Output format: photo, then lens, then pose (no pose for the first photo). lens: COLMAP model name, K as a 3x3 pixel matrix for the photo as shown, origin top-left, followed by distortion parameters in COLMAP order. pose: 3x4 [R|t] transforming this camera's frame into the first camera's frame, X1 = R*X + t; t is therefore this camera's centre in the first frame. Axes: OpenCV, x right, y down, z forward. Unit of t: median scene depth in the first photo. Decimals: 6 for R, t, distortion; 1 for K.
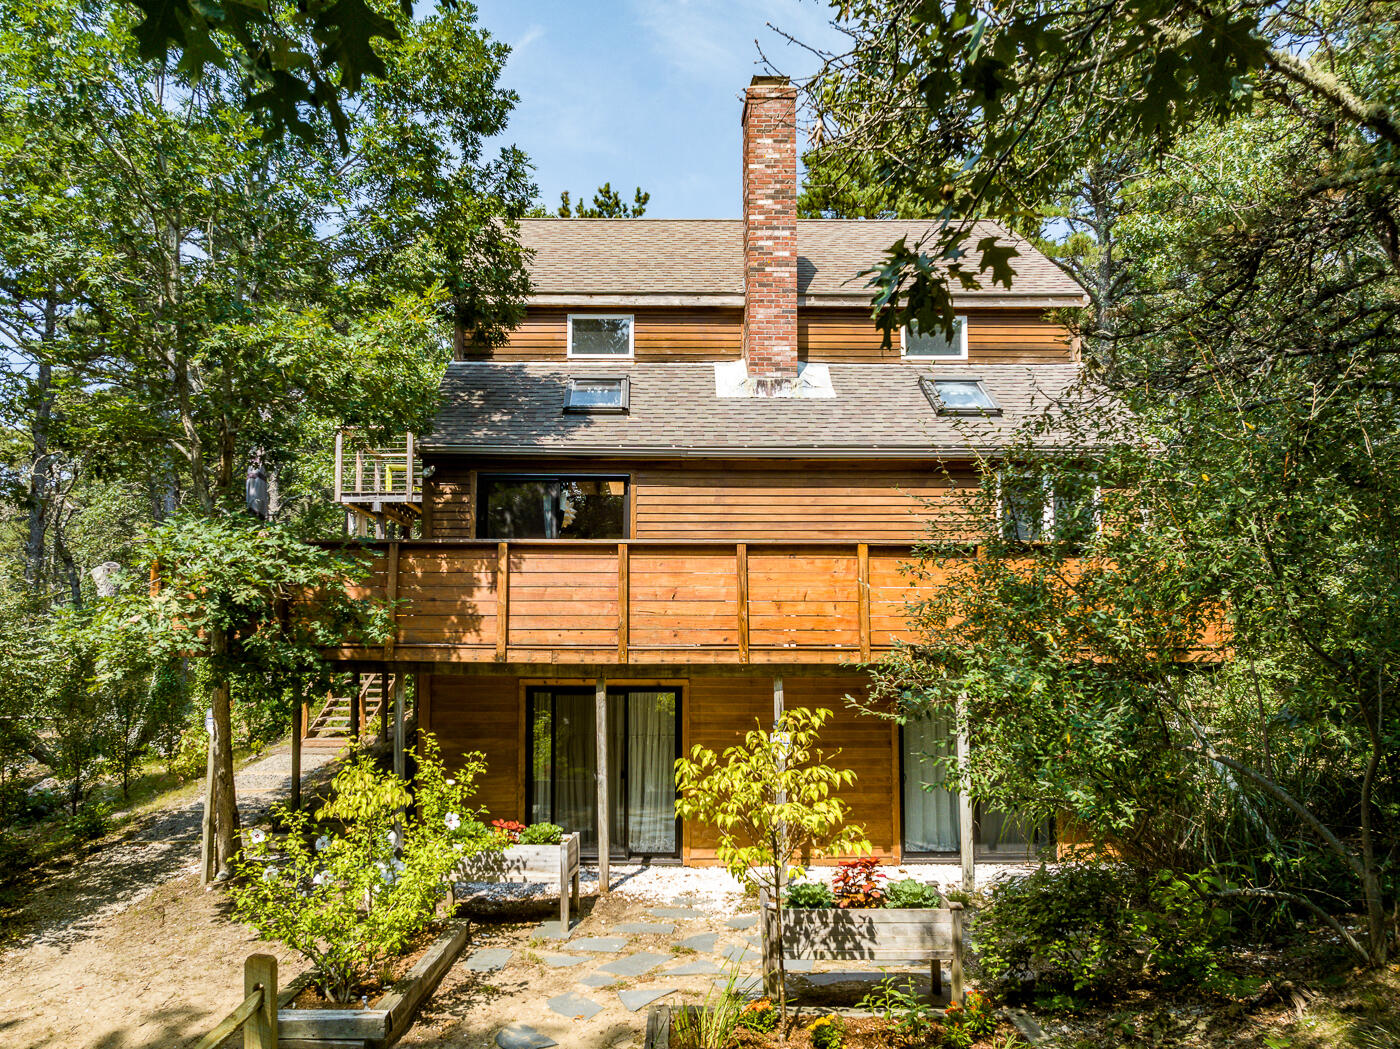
lens RADIAL K [[970.7, 0, 676.2], [0, 970.7, 565.1], [0, 0, 1]] dist [-0.000791, 0.001511]
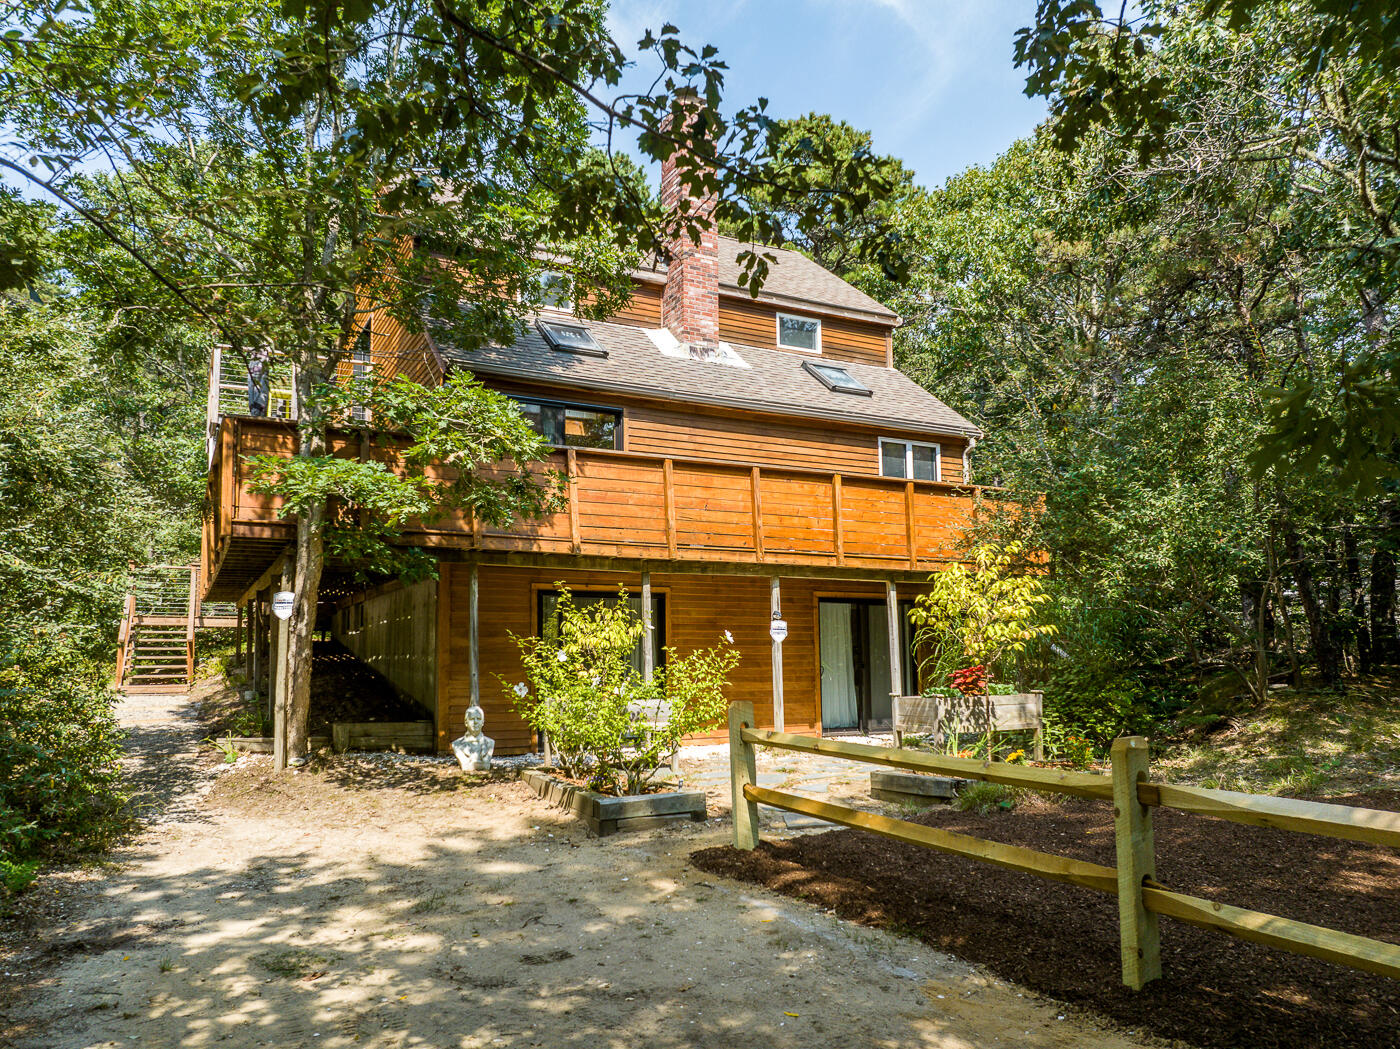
lens RADIAL K [[970.7, 0, 694.9], [0, 970.7, 524.2], [0, 0, 1]] dist [-0.000791, 0.001511]
pose [[0.893672, 0.053887, 0.445473, -0.548139], [-0.028465, 0.997571, -0.063569, 0.130951], [-0.447816, 0.044130, 0.893036, -0.067190]]
